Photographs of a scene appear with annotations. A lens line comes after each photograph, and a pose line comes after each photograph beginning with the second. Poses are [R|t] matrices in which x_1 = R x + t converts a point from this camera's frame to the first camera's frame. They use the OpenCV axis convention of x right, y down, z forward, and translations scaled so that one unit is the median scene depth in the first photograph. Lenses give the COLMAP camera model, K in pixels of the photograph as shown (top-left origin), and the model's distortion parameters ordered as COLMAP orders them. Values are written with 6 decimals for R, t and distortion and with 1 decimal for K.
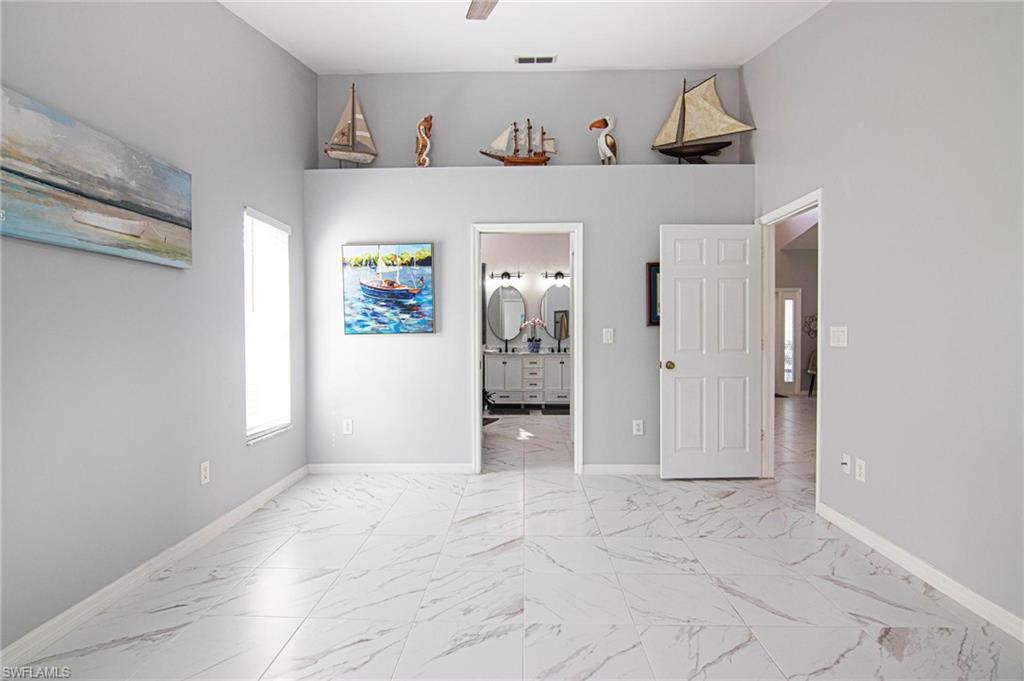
lens RADIAL K [[519.8, 0, 505.3], [0, 519.8, 344.2], [0, 0, 1]] dist [-0.006862, -0.012301]
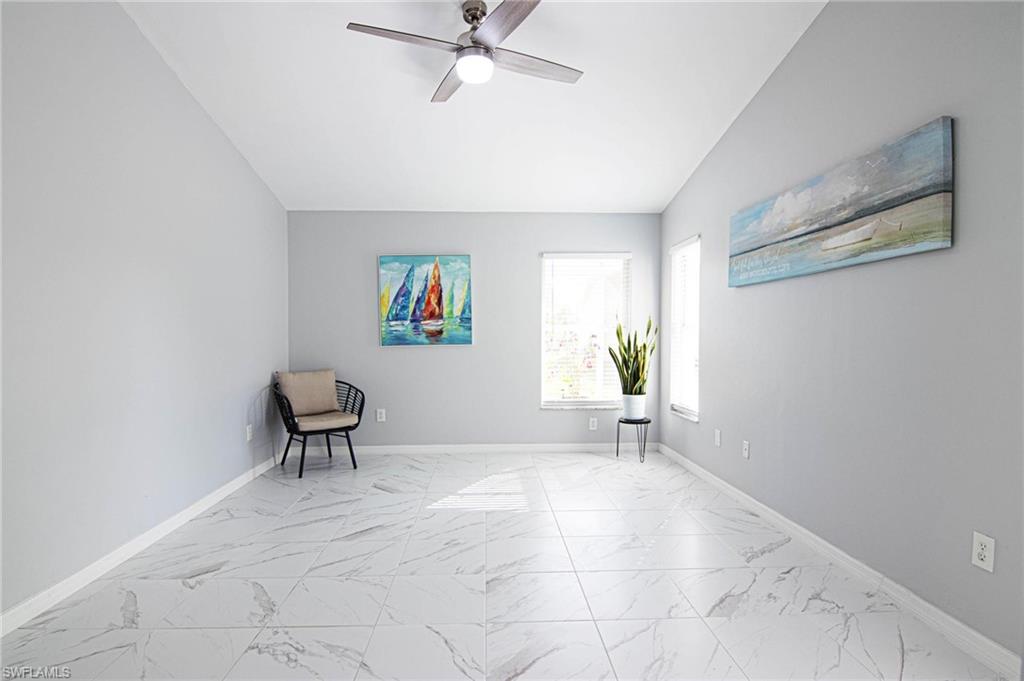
lens RADIAL K [[519.8, 0, 505.3], [0, 519.8, 344.2], [0, 0, 1]] dist [-0.006862, -0.012301]
pose [[-0.996968, 0.004703, -0.077673, 0.074724], [0.002066, 0.999420, 0.033995, -0.040720], [0.077788, 0.033731, -0.996399, 2.023268]]
